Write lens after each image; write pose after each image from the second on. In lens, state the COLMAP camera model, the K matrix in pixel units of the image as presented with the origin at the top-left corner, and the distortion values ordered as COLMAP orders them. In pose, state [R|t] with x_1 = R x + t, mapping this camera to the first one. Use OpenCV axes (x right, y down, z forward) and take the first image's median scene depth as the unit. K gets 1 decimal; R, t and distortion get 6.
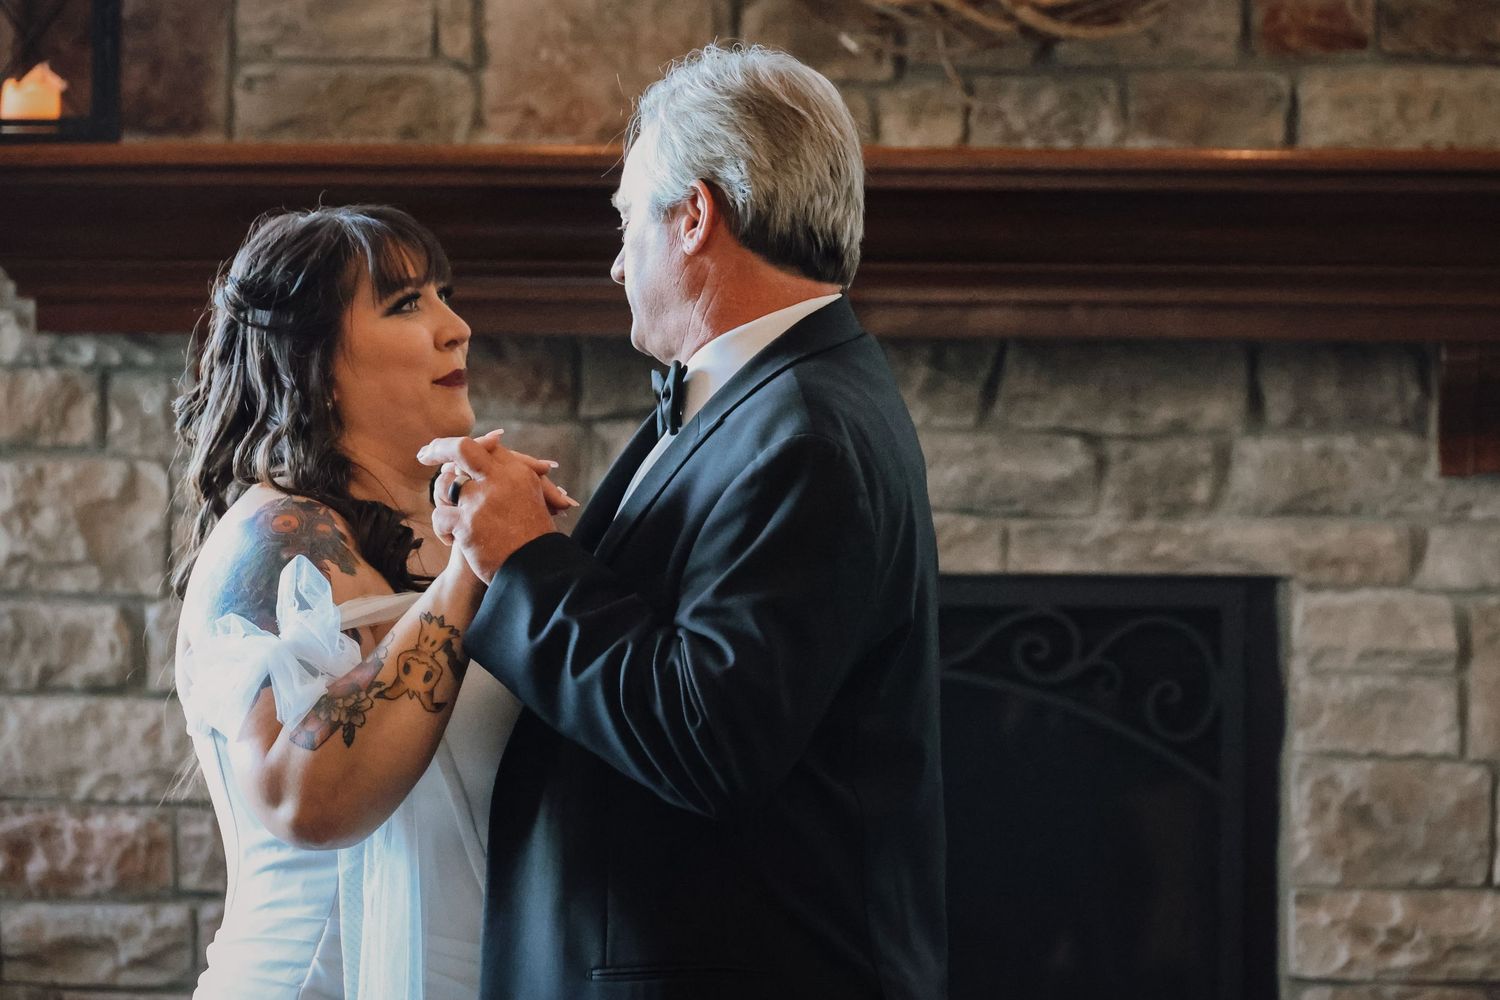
lens RADIAL K [[5687.3, 0, 753.6], [0, 5687.3, 504.1], [0, 0, 1]] dist [-0.201871, 0.000000]
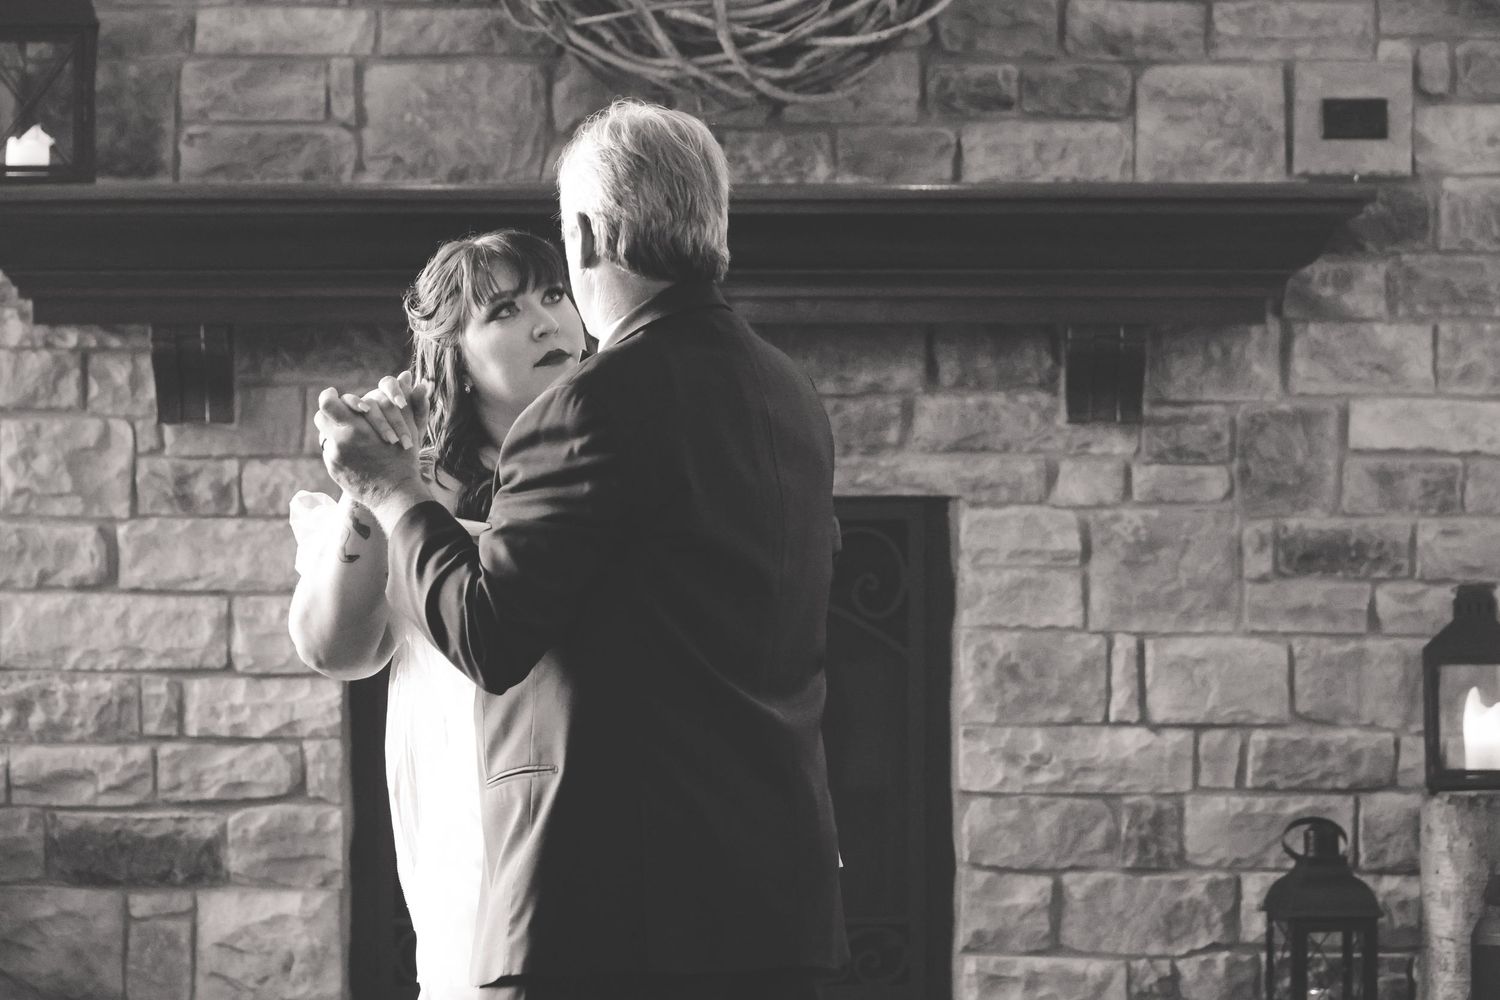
lens RADIAL K [[5511.4, 0, 741.1], [0, 5511.4, 499.7], [0, 0, 1]] dist [-0.053137, 0.000000]
pose [[0.999842, -0.007029, 0.016347, 0.020723], [0.007041, 0.999975, -0.000695, 0.013918], [-0.016342, 0.000810, 0.999866, -0.321123]]
